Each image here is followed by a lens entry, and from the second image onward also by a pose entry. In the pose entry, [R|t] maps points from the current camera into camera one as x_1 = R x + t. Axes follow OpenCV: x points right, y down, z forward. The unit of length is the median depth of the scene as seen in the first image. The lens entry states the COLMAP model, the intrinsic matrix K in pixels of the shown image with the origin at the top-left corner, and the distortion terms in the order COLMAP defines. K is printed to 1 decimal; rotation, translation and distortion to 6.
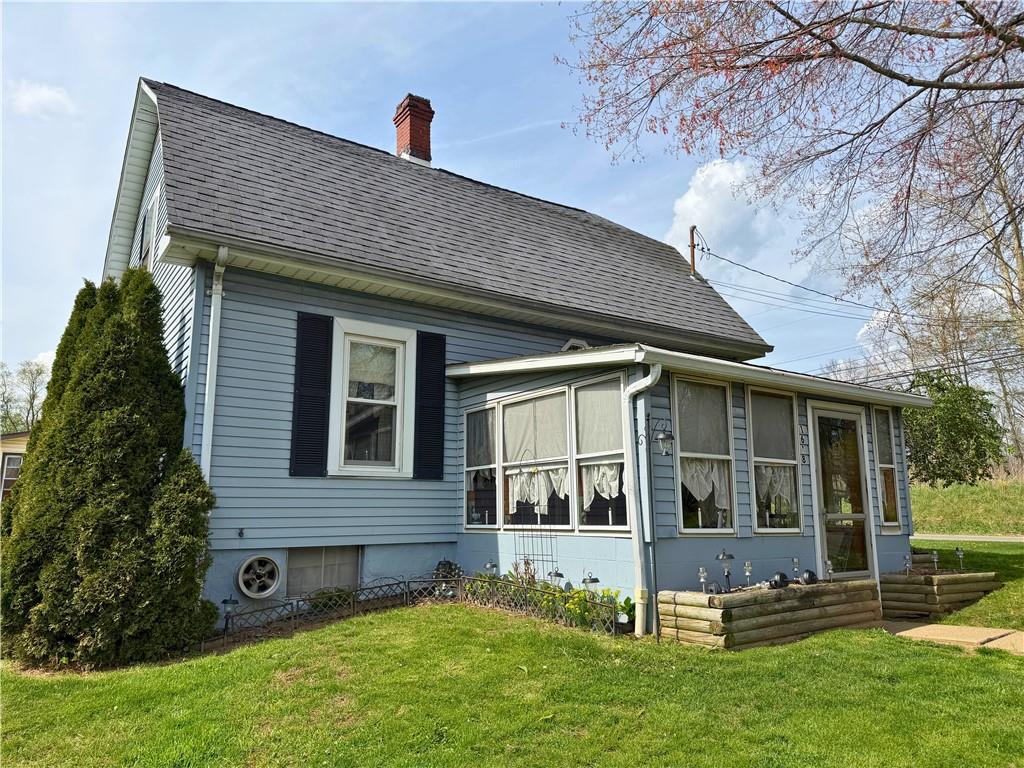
lens RADIAL K [[723.7, 0, 512.0], [0, 723.7, 384.0], [0, 0, 1]] dist [0.001758, 0.000786]
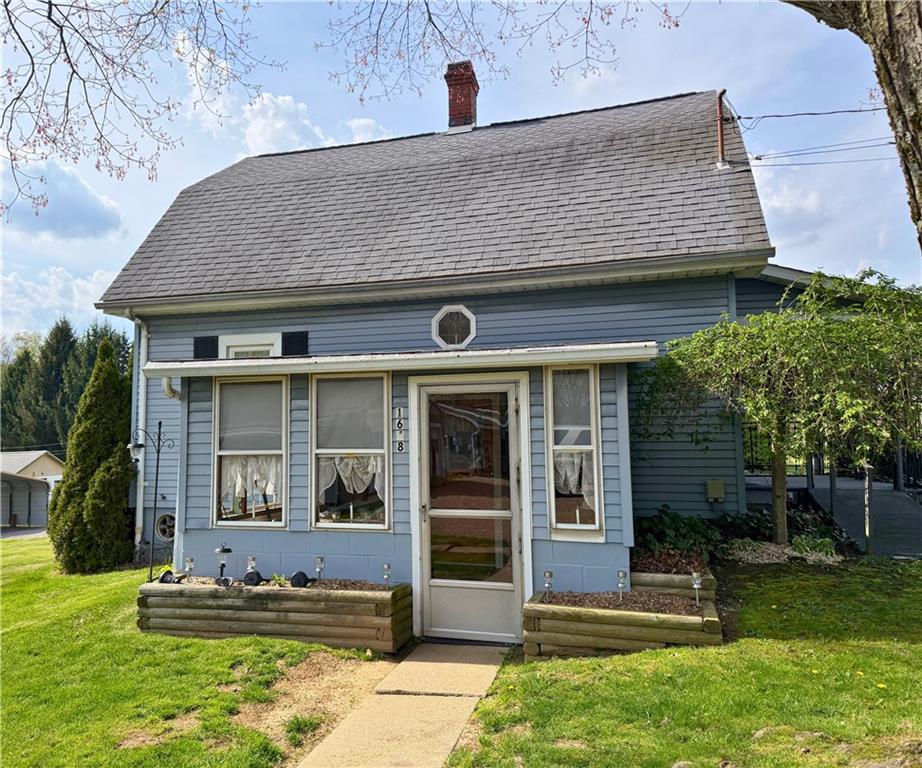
lens RADIAL K [[737.5, 0, 461.0], [0, 737.5, 384.0], [0, 0, 1]] dist [0.045732, -0.001229]
pose [[0.630019, -0.061182, -0.774165, 1.134825], [0.147622, 0.988150, 0.042042, 0.002337], [0.762419, -0.140771, 0.631586, 0.501962]]
